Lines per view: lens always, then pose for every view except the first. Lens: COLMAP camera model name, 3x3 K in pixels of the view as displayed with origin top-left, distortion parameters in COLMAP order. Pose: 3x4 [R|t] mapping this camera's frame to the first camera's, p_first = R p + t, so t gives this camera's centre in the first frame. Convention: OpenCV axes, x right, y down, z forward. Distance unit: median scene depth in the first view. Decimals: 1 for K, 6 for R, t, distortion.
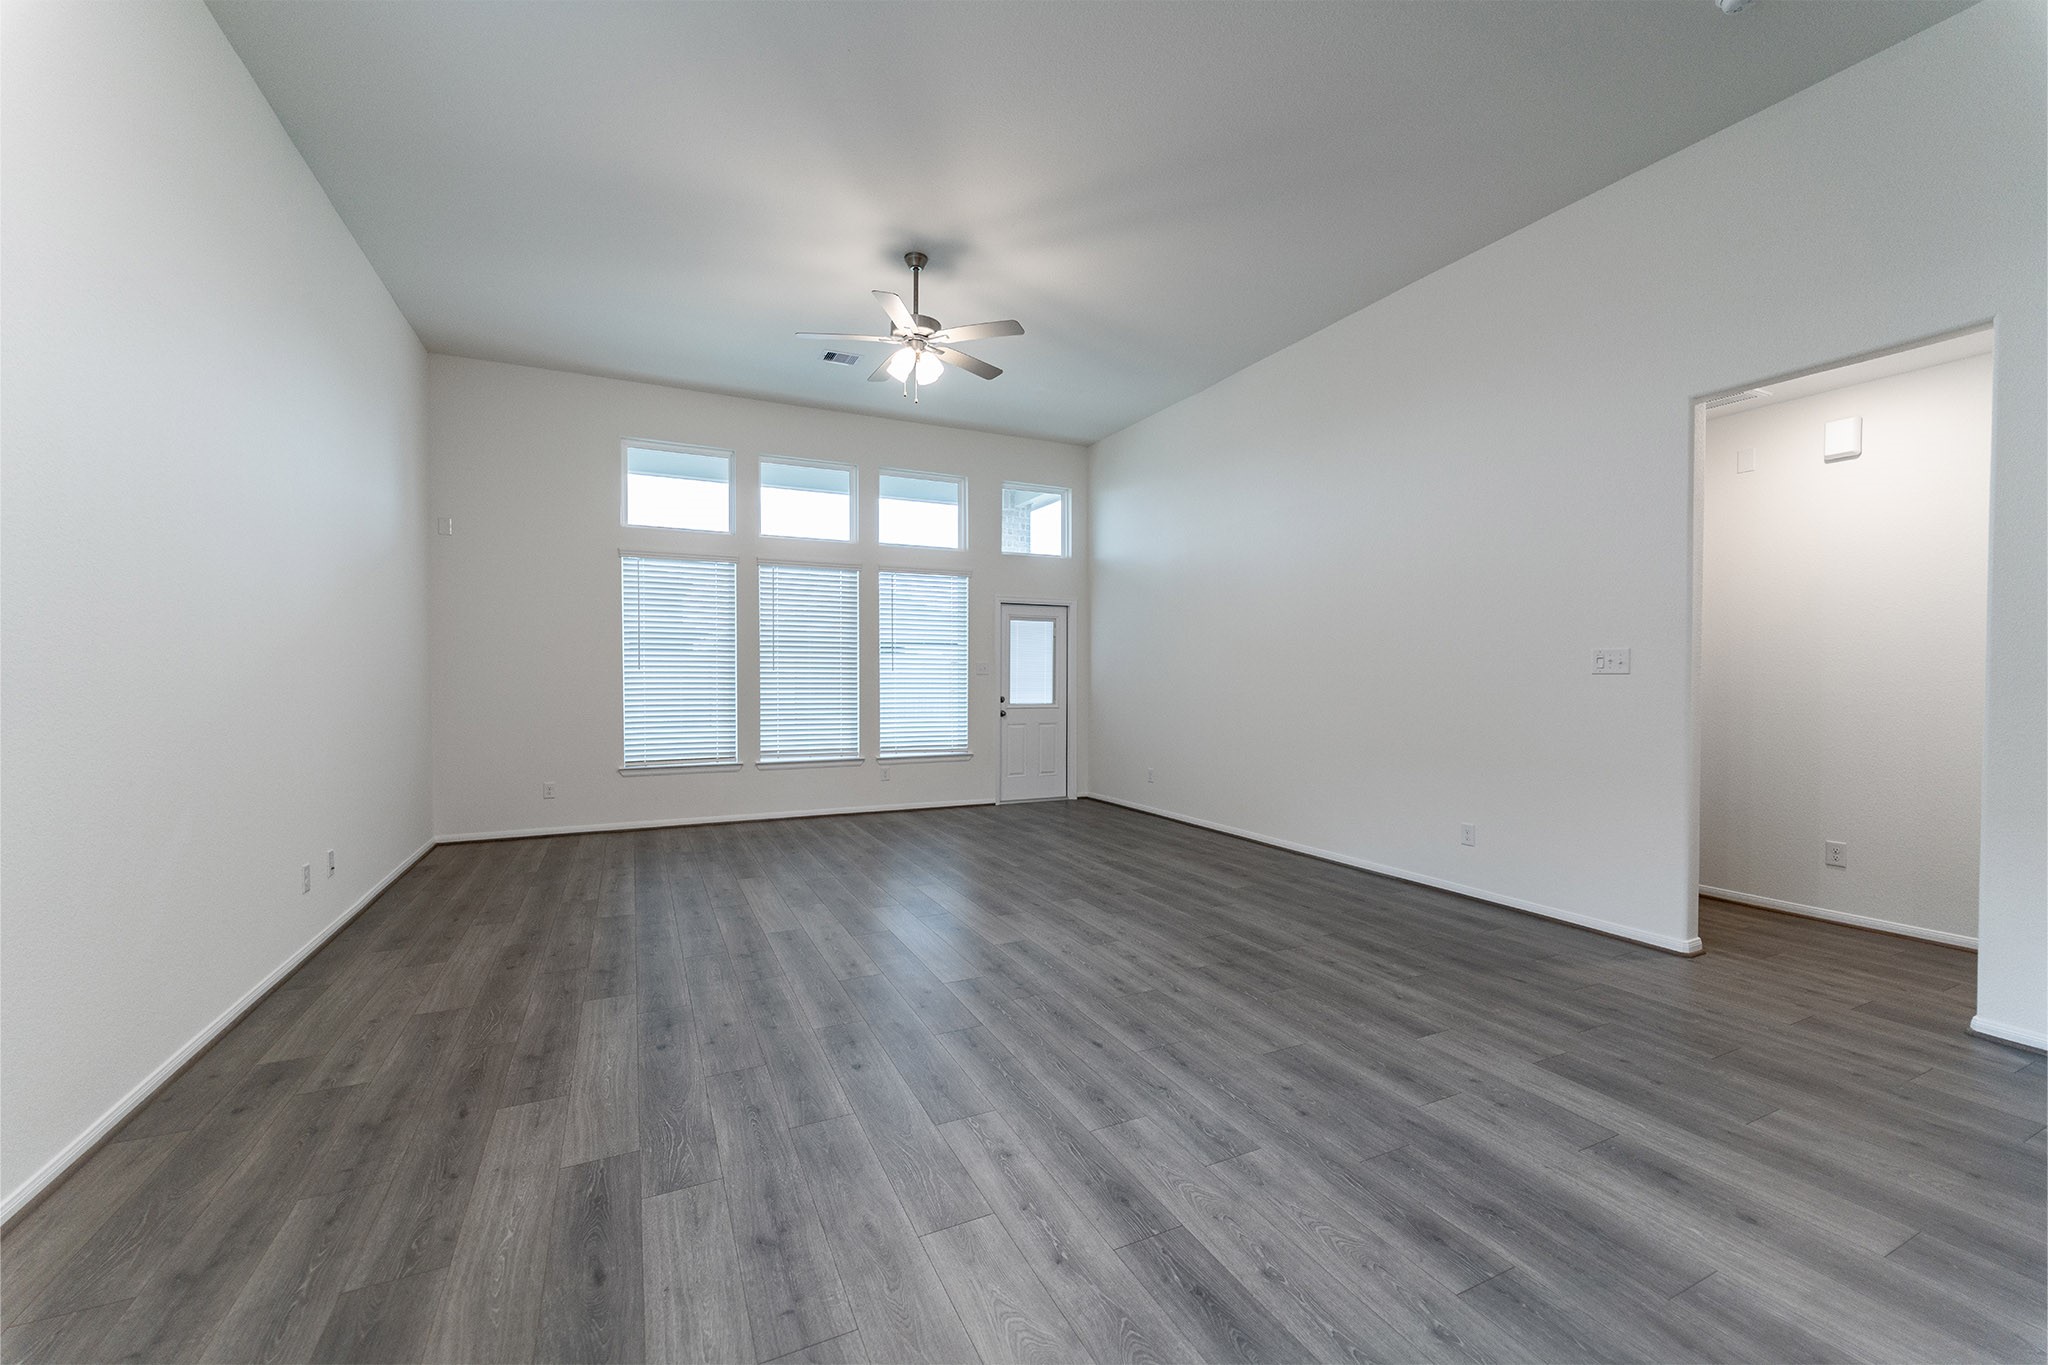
lens RADIAL K [[819.9, 0, 1025.5], [0, 819.9, 688.4], [0, 0, 1]] dist [0.001208, -0.002272]
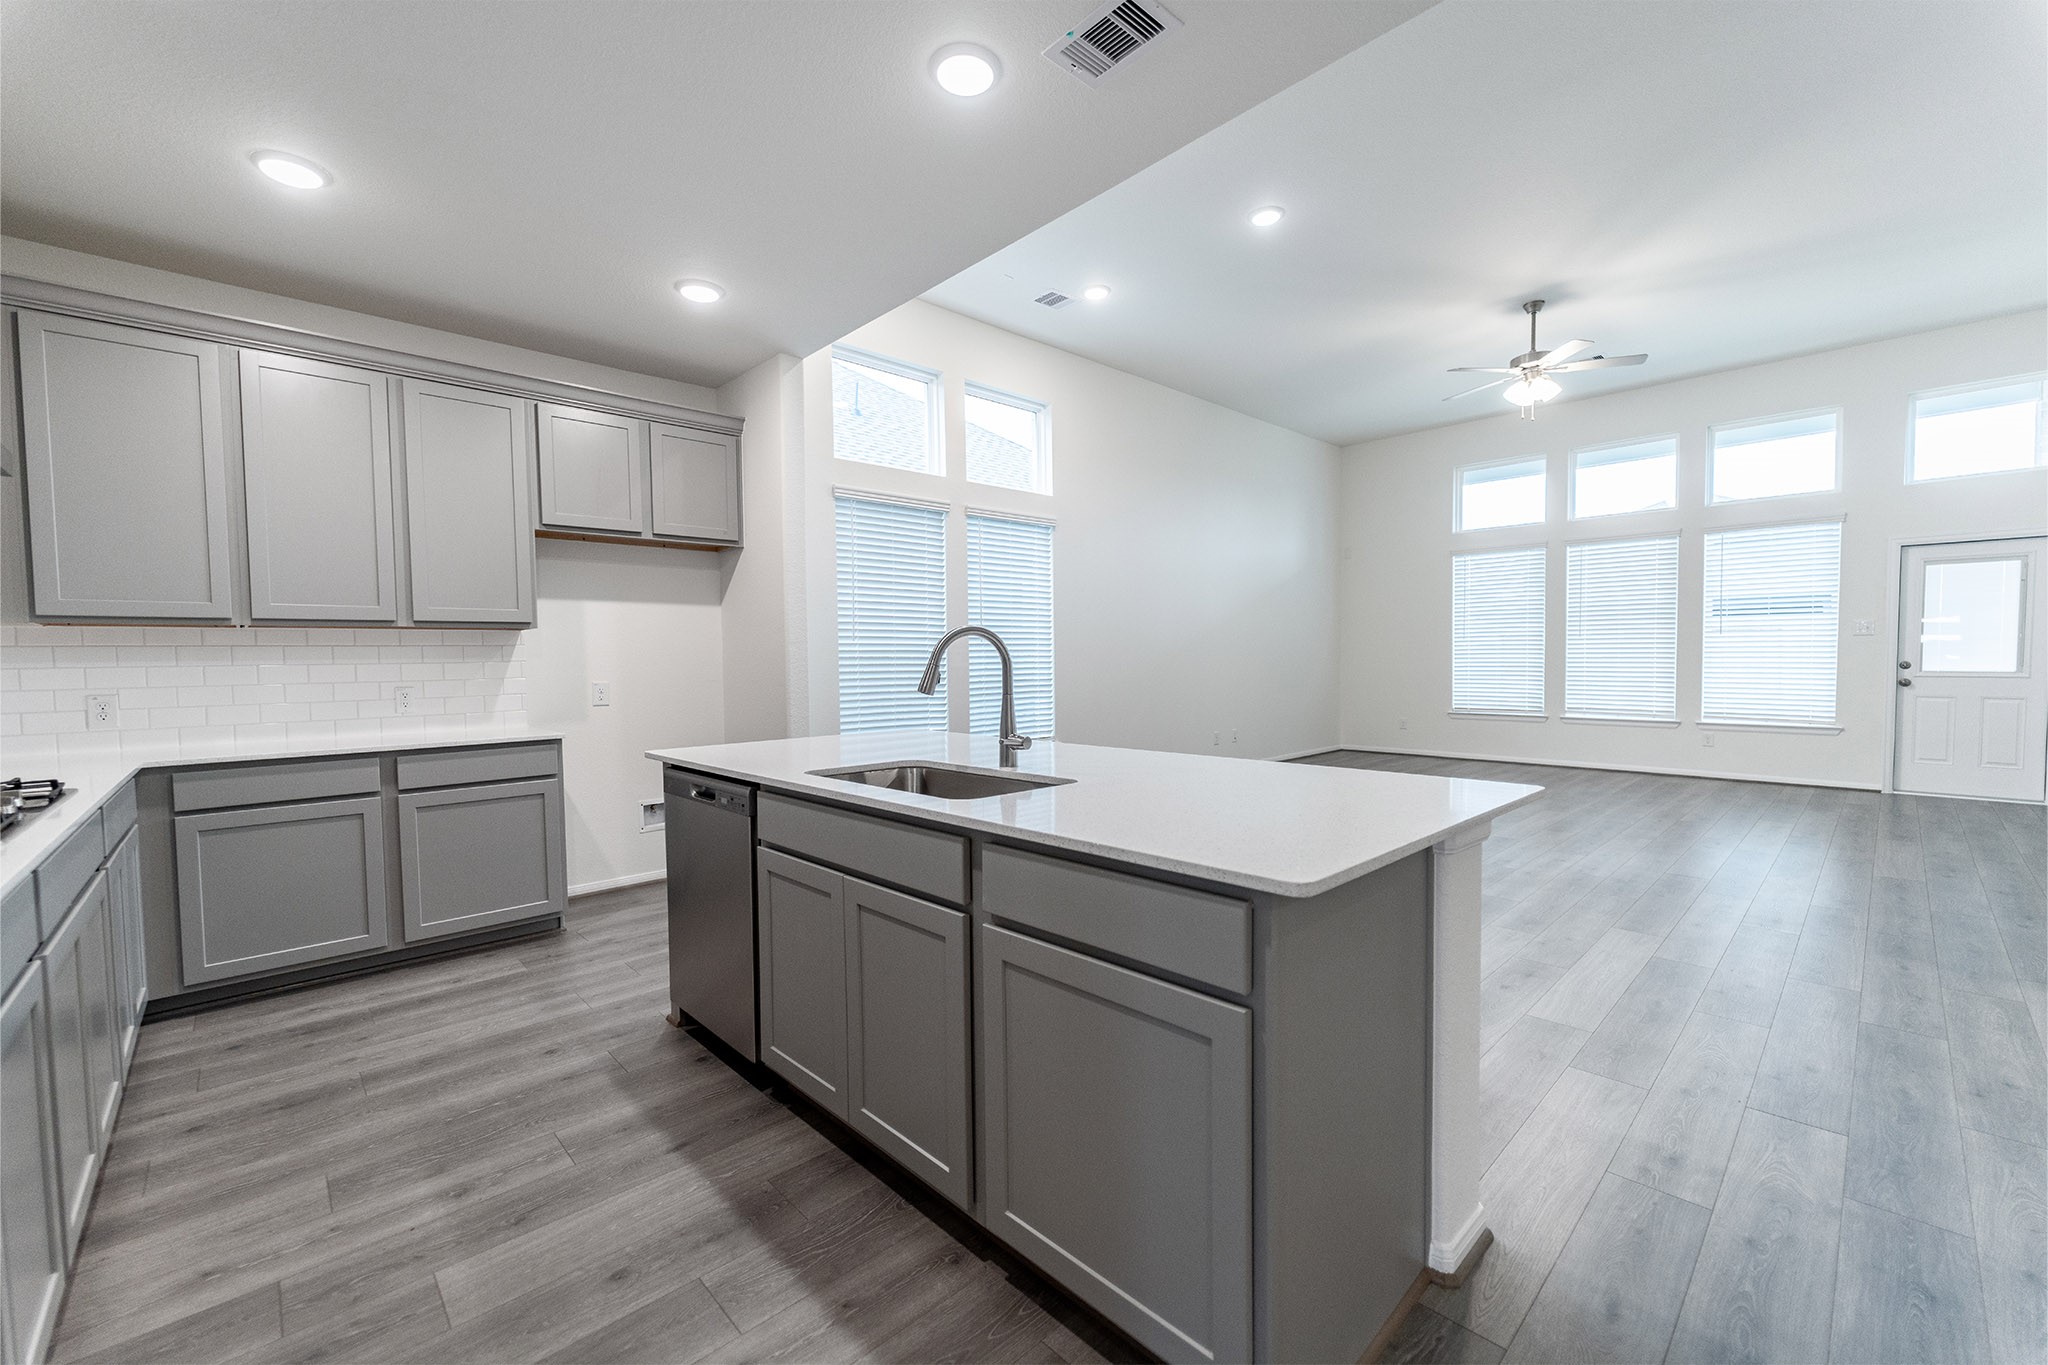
lens RADIAL K [[819.9, 0, 1025.5], [0, 819.9, 688.4], [0, 0, 1]] dist [0.001208, -0.002272]
pose [[0.304264, 0.033383, -0.952003, 1.084105], [-0.004076, 0.999422, 0.033743, 0.028276], [0.952579, -0.006387, 0.304224, -0.157978]]
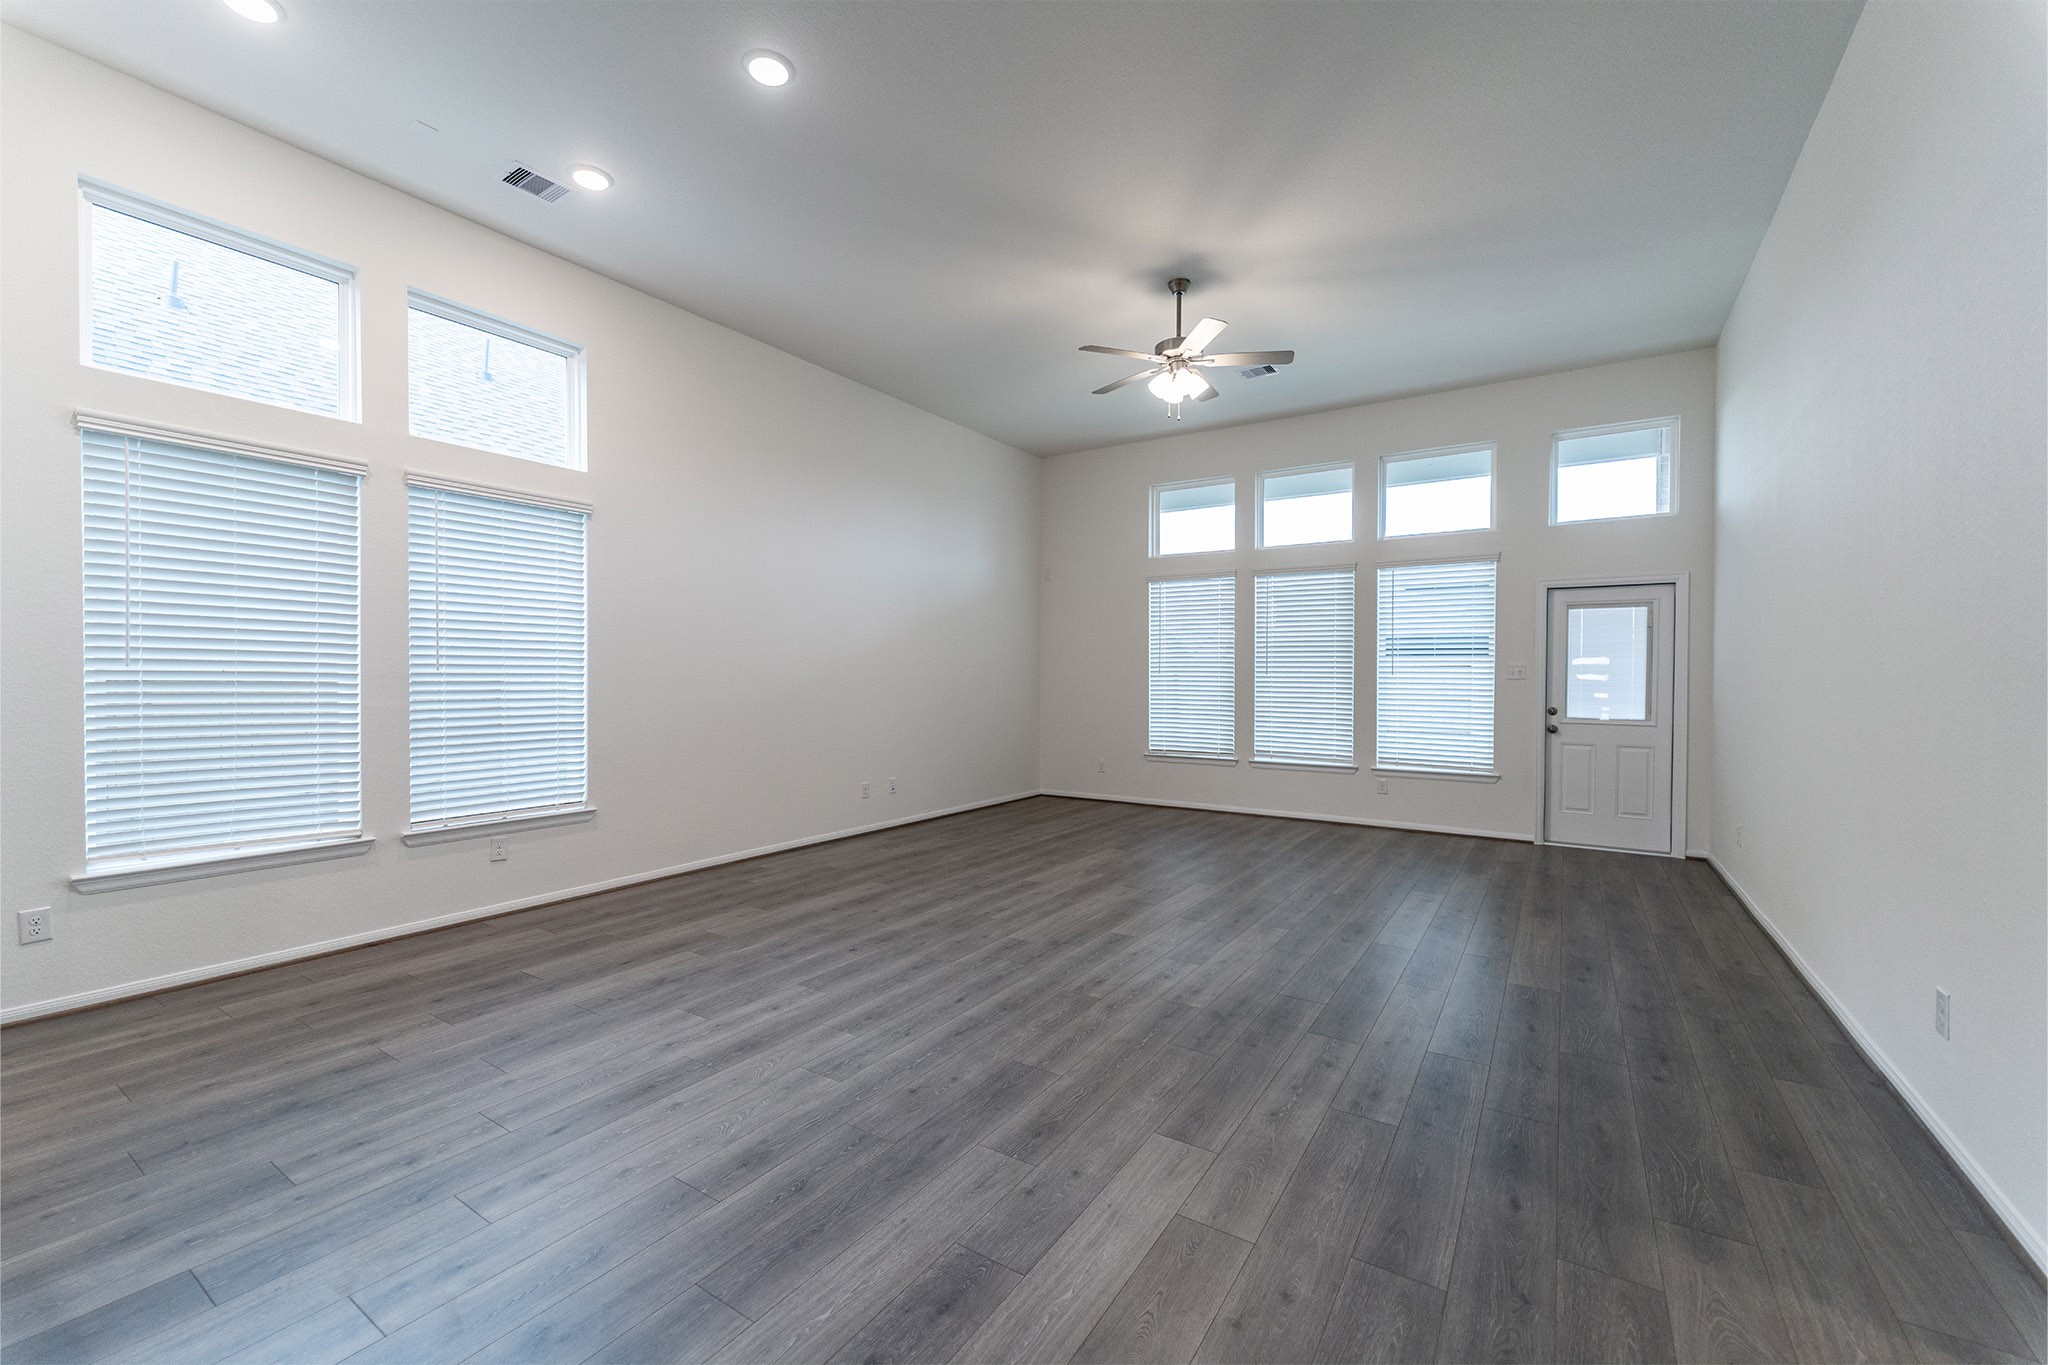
lens RADIAL K [[822.5, 0, 1025.5], [0, 822.5, 684.5], [0, 0, 1]] dist [-0.002888, -0.000347]
pose [[0.516768, 0.008971, -0.856078, 0.870512], [-0.019109, 0.999817, -0.001057, -0.004217], [0.855912, 0.016905, 0.516845, 0.376623]]
